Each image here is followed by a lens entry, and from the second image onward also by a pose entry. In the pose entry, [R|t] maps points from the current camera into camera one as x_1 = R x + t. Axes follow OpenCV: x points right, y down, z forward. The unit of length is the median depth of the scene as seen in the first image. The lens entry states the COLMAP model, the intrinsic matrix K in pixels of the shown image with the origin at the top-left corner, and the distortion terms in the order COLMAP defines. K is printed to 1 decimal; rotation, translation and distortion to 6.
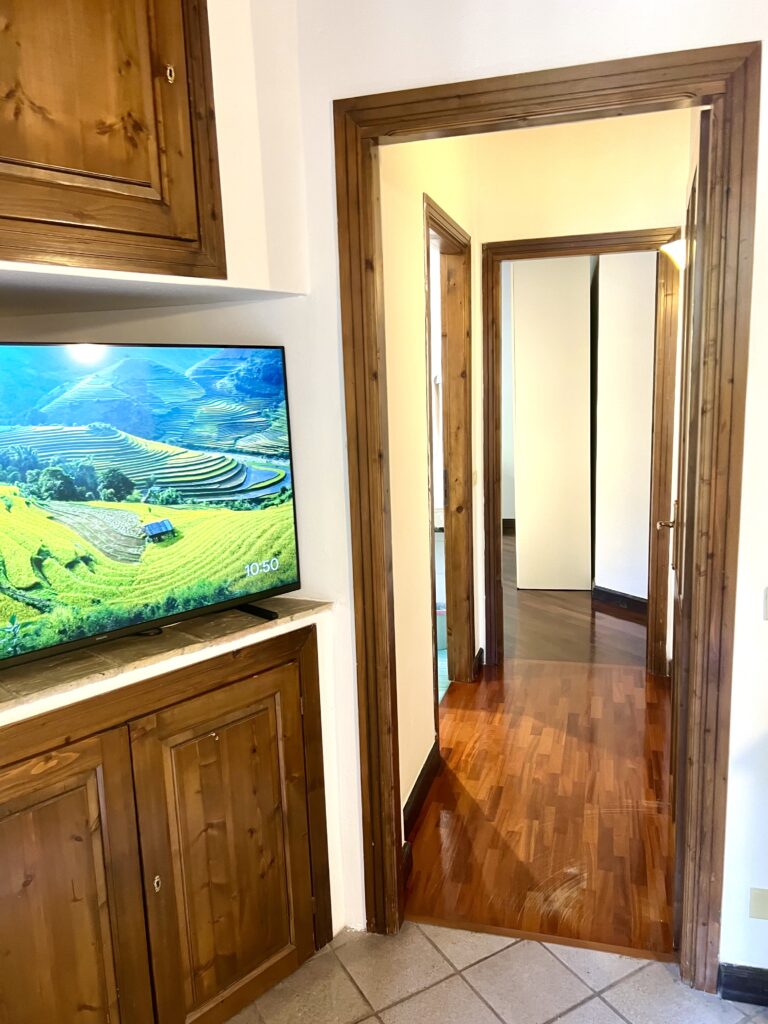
lens RADIAL K [[770.0, 0, 384.8], [0, 770.0, 515.4], [0, 0, 1]] dist [0.052297, -0.062101]
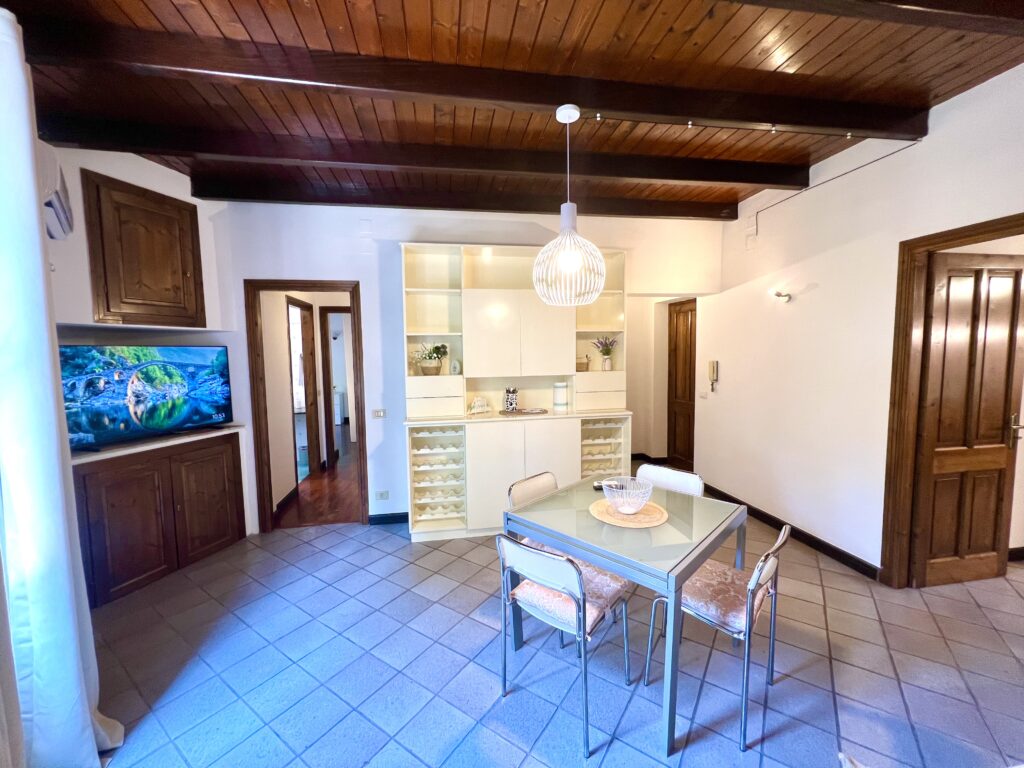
lens RADIAL K [[408.7, 0, 510.5], [0, 408.7, 381.4], [0, 0, 1]] dist [-0.000624, 0.001871]
pose [[0.898221, -0.012783, 0.439358, 0.199418], [0.058758, 0.994097, -0.091202, 0.168738], [-0.435599, 0.107735, 0.893670, -1.132346]]
